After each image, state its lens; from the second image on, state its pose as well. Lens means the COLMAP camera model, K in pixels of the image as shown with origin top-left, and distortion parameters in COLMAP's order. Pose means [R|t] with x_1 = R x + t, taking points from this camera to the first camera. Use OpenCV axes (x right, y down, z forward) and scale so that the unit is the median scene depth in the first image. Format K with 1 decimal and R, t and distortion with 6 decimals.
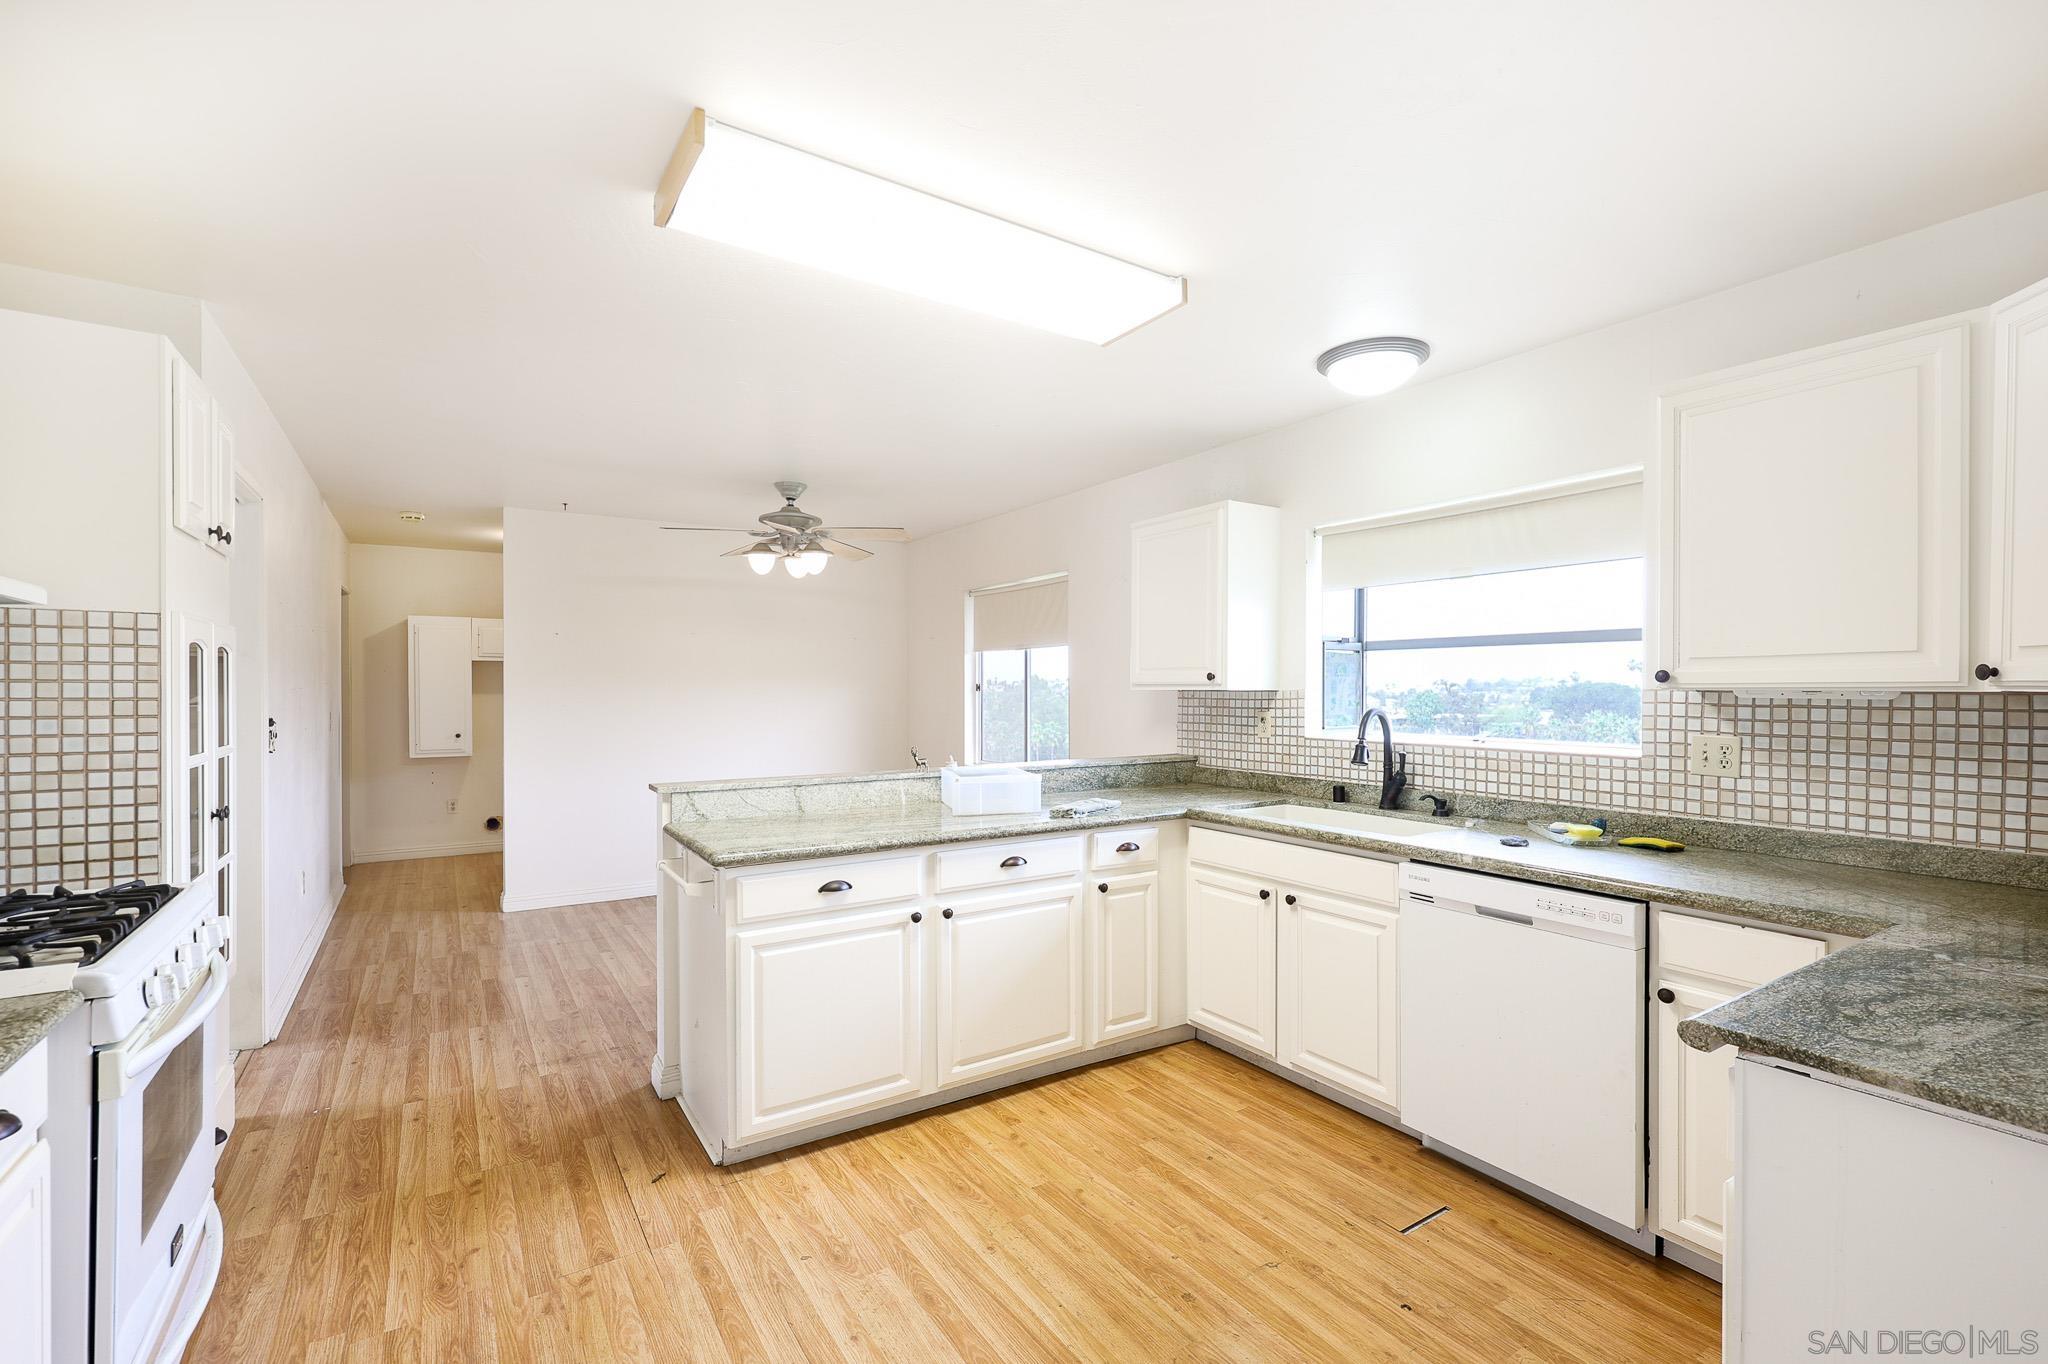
lens RADIAL K [[893.0, 0, 1019.4], [0, 893.0, 694.9], [0, 0, 1]] dist [0.000050, 0.000045]
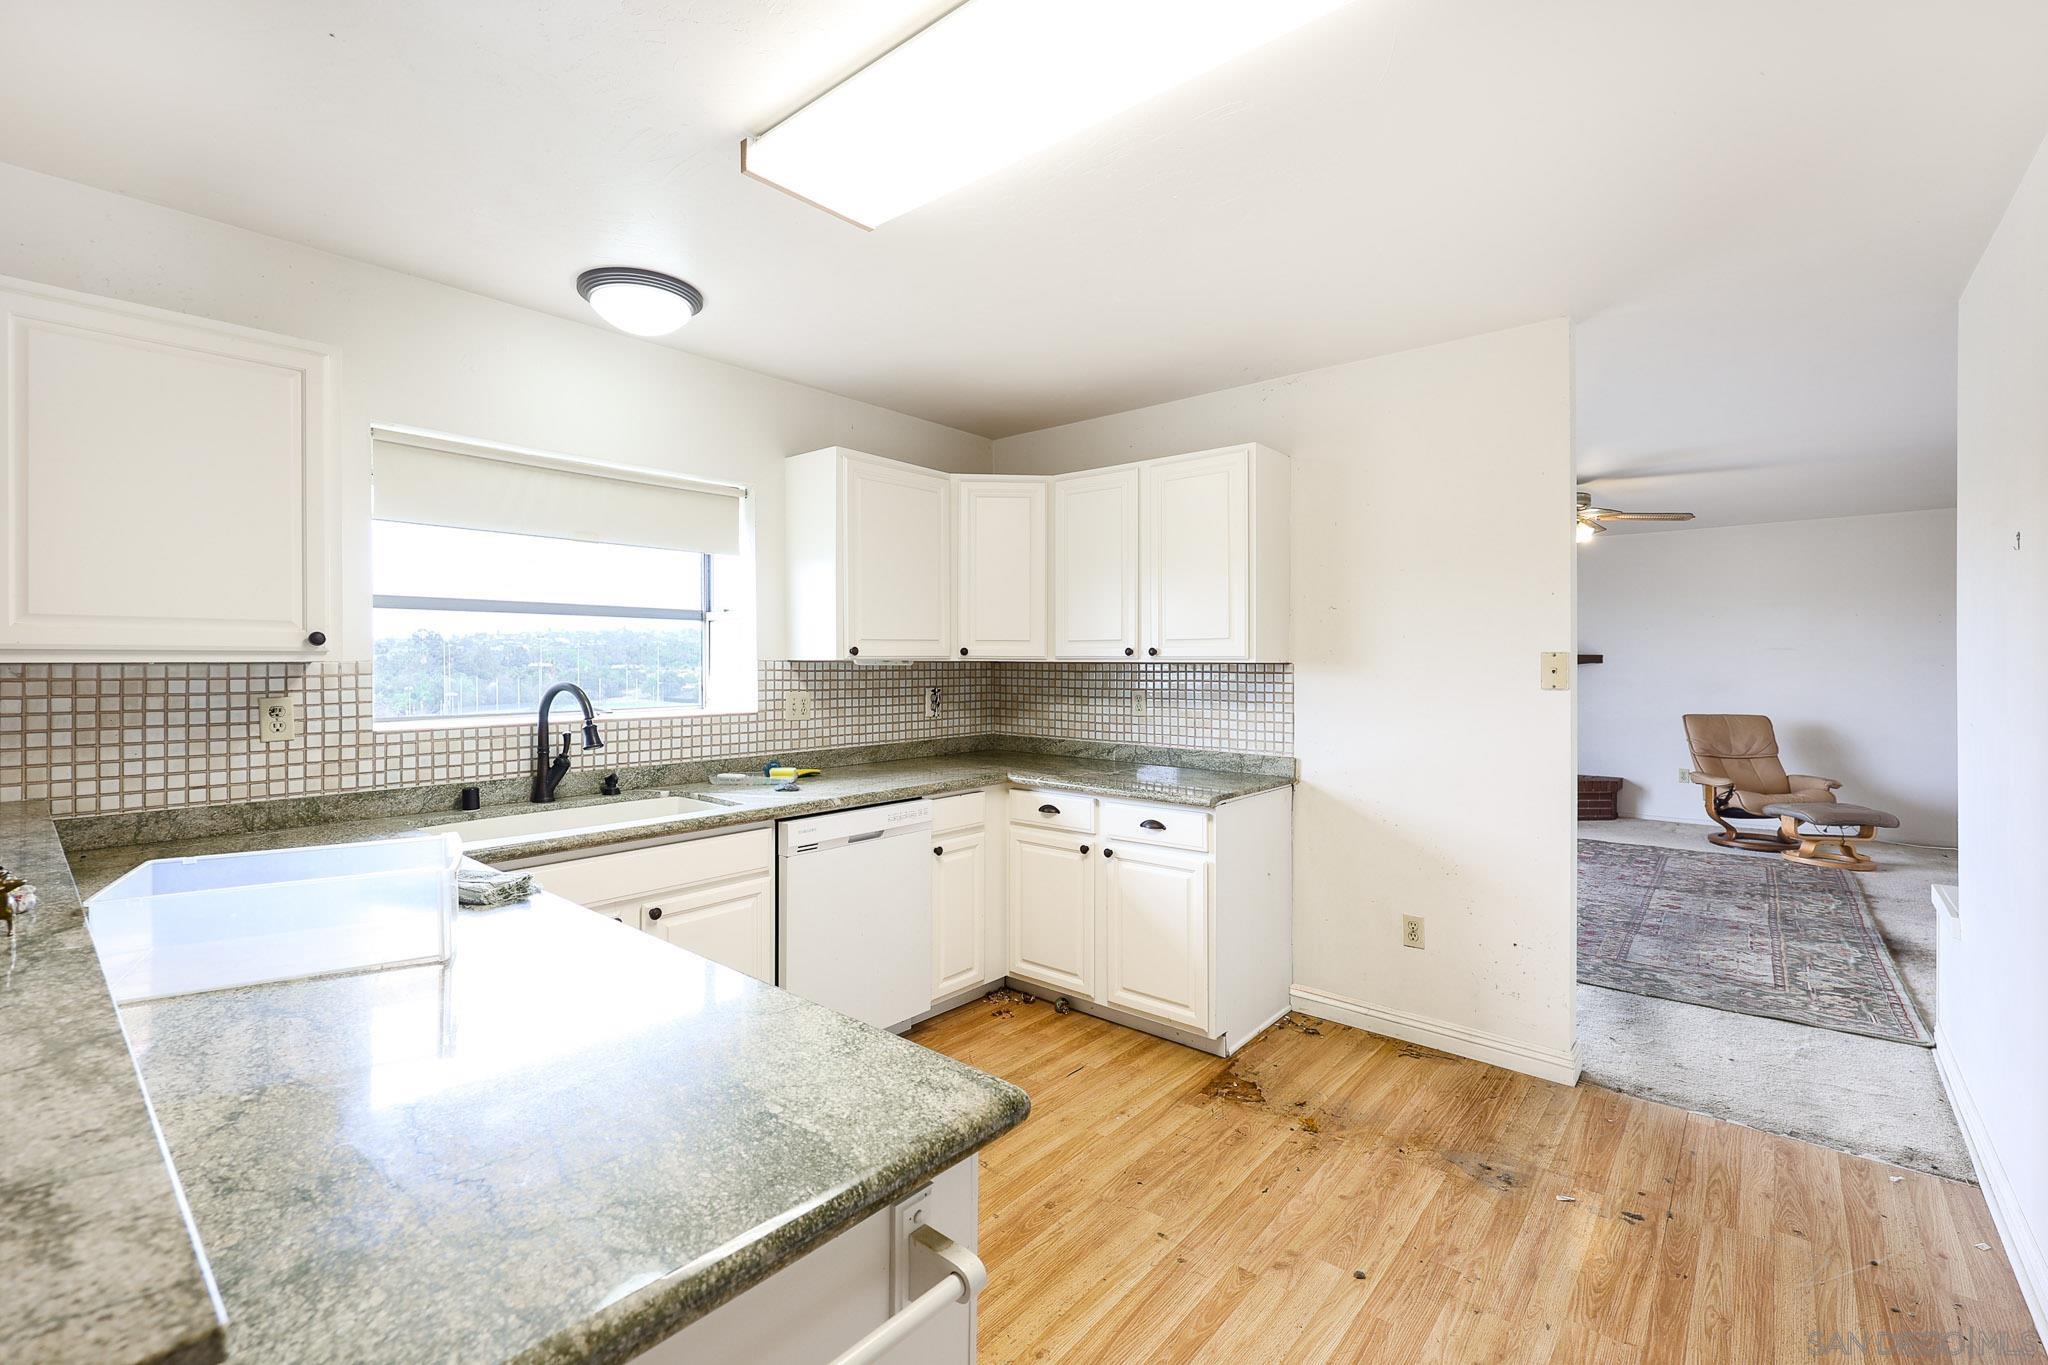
lens RADIAL K [[875.2, 0, 1020.7], [0, 875.2, 658.0], [0, 0, 1]] dist [0.000320, 0.000030]
pose [[-0.280041, 0.000507, 0.959988, -0.651330], [0.005782, 0.999983, 0.001159, -0.008644], [-0.959971, 0.005875, -0.280039, 1.021989]]
